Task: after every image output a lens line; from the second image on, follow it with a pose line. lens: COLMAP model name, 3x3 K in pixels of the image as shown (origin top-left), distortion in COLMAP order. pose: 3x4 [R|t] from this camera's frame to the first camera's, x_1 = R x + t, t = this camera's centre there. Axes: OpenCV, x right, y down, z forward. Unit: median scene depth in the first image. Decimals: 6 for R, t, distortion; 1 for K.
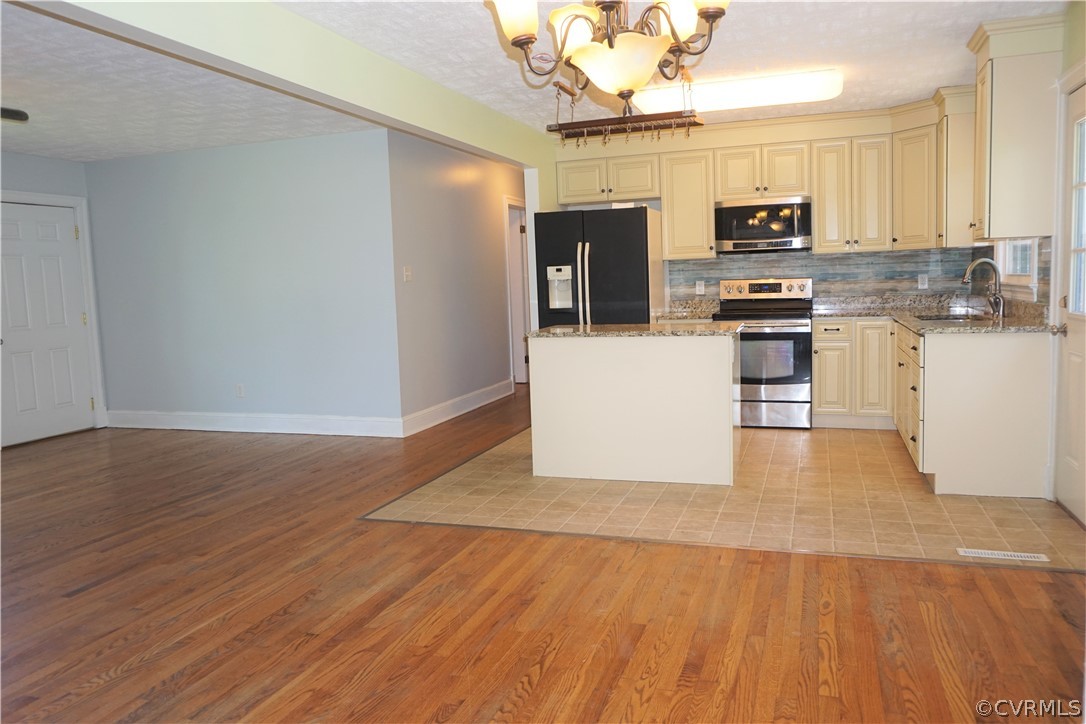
lens RADIAL K [[808.2, 0, 543.0], [0, 808.2, 362.0], [0, 0, 1]] dist [-0.009051, 0.004307]
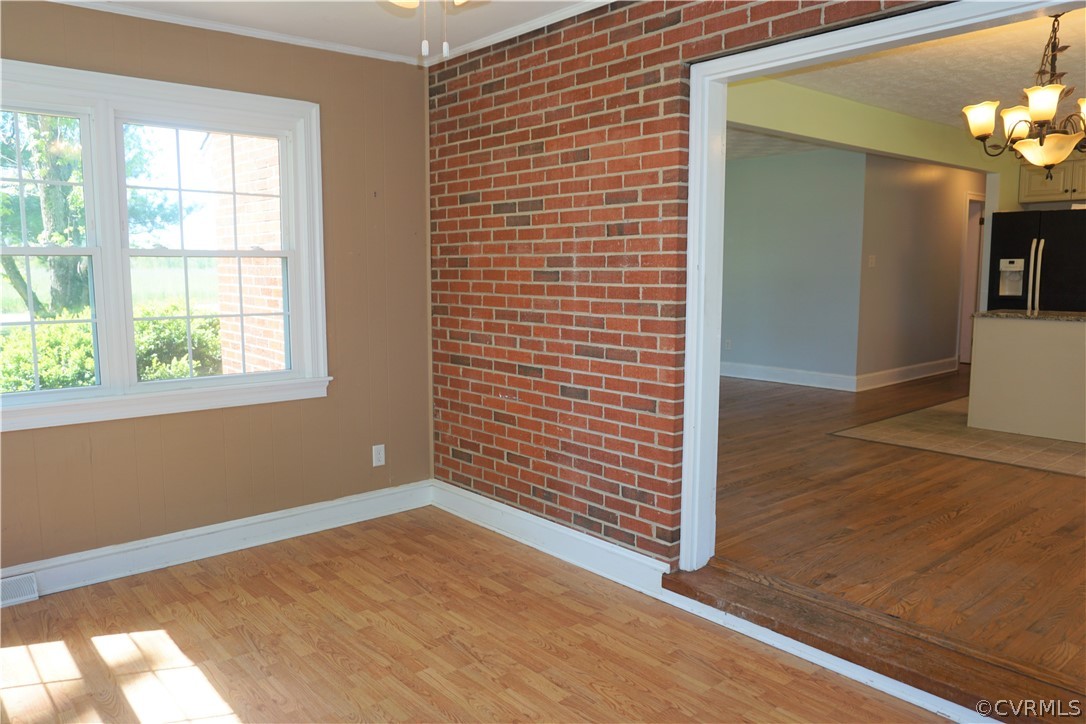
lens RADIAL K [[808.2, 0, 543.0], [0, 808.2, 362.0], [0, 0, 1]] dist [-0.009051, 0.004307]
pose [[0.866512, 0.090894, -0.490811, 0.020593], [-0.076853, 0.995850, 0.048741, 0.027575], [0.493205, -0.004514, 0.869902, -0.391064]]
